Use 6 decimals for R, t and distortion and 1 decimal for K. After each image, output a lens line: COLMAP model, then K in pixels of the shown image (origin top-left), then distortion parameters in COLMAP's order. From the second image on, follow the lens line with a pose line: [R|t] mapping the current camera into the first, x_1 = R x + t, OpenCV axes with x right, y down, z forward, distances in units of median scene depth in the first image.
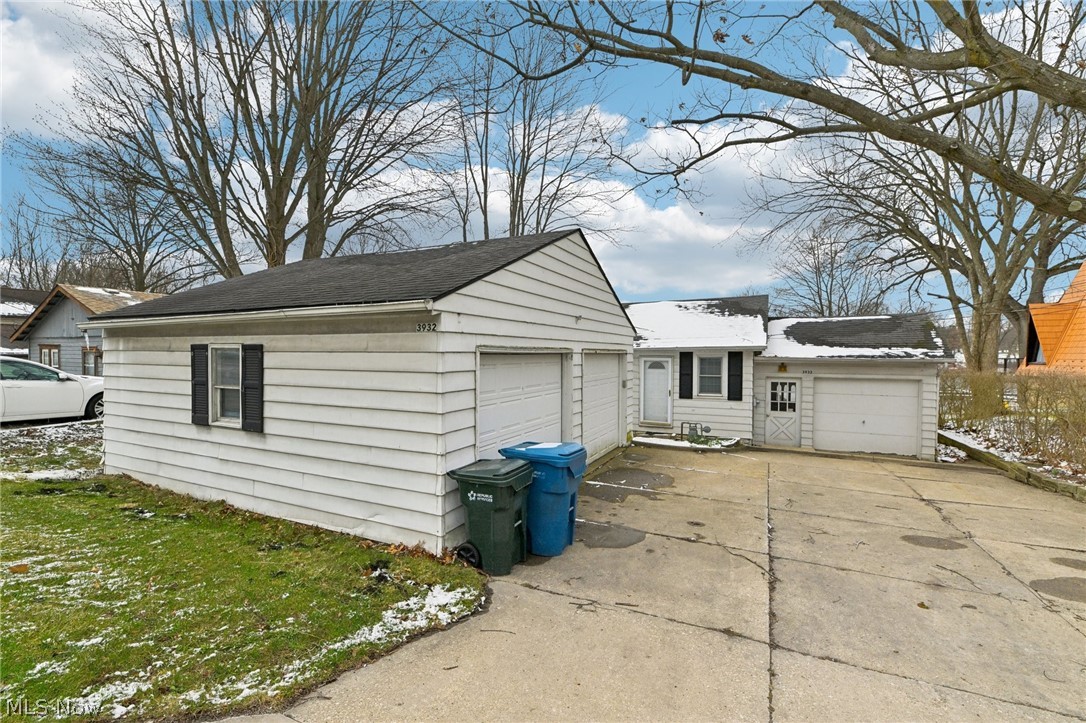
lens RADIAL K [[471.8, 0, 545.1], [0, 471.8, 362.1], [0, 0, 1]] dist [-0.001189, -0.000378]
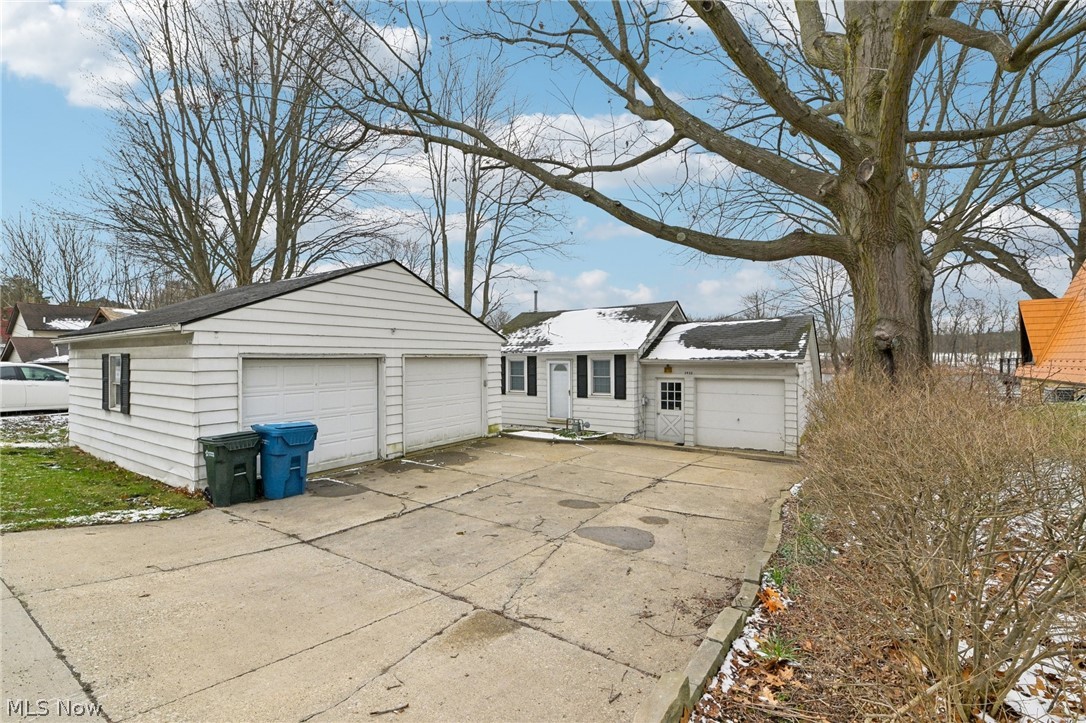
lens RADIAL K [[471.8, 0, 536.3], [0, 471.8, 358.1], [0, 0, 1]] dist [-0.001189, -0.000378]
pose [[0.989918, -0.009091, -0.141350, 0.403011], [0.006546, 0.999808, -0.018458, 0.005351], [0.141491, 0.017347, 0.989788, -0.126588]]
